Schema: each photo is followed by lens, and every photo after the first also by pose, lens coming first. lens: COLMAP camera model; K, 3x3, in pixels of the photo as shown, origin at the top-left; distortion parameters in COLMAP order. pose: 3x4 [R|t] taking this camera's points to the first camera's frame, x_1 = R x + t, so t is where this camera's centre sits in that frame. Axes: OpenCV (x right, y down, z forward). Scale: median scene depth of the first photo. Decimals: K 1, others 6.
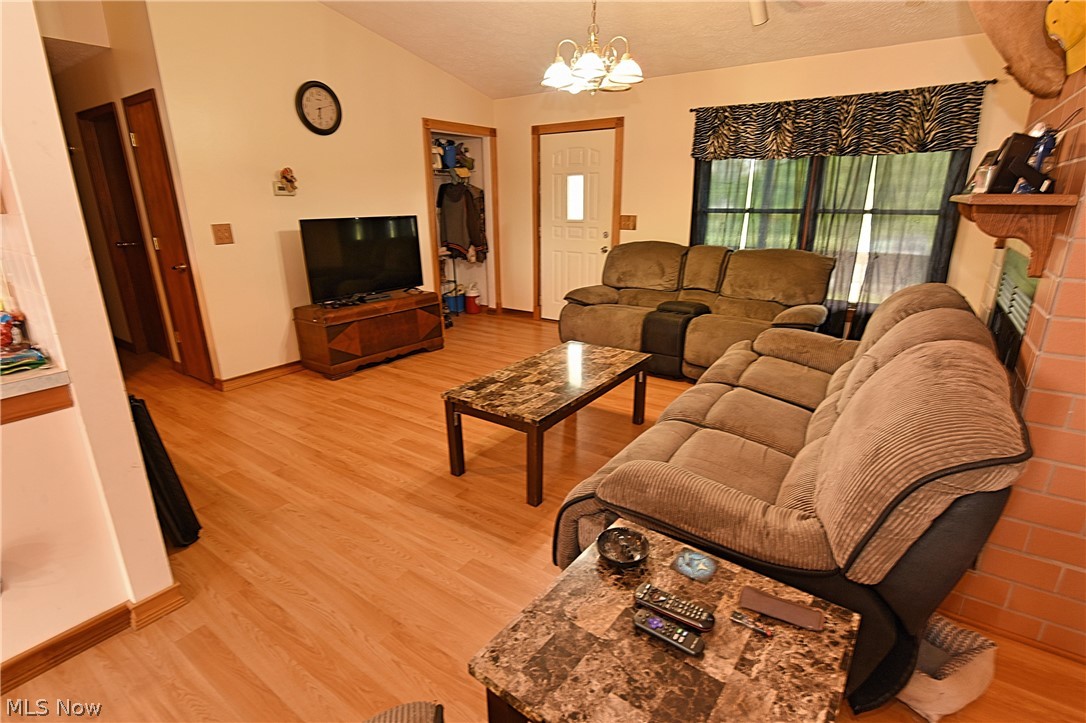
lens RADIAL K [[519.8, 0, 561.0], [0, 519.8, 360.1], [0, 0, 1]] dist [-0.005285, -0.005890]
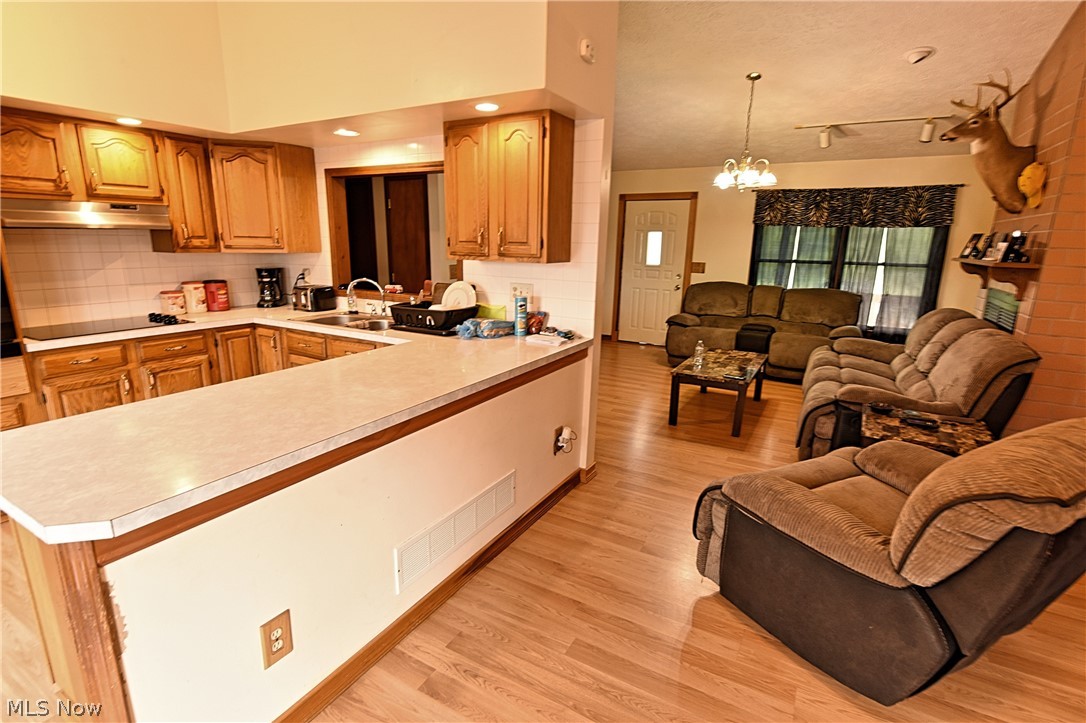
lens RADIAL K [[519.8, 0, 550.0], [0, 519.8, 366.1], [0, 0, 1]] dist [-0.005285, -0.005890]
pose [[0.996273, 0.001951, 0.086235, -0.475468], [0.003537, 0.997979, -0.063441, 0.094067], [-0.086184, 0.063510, 0.994253, -0.371028]]
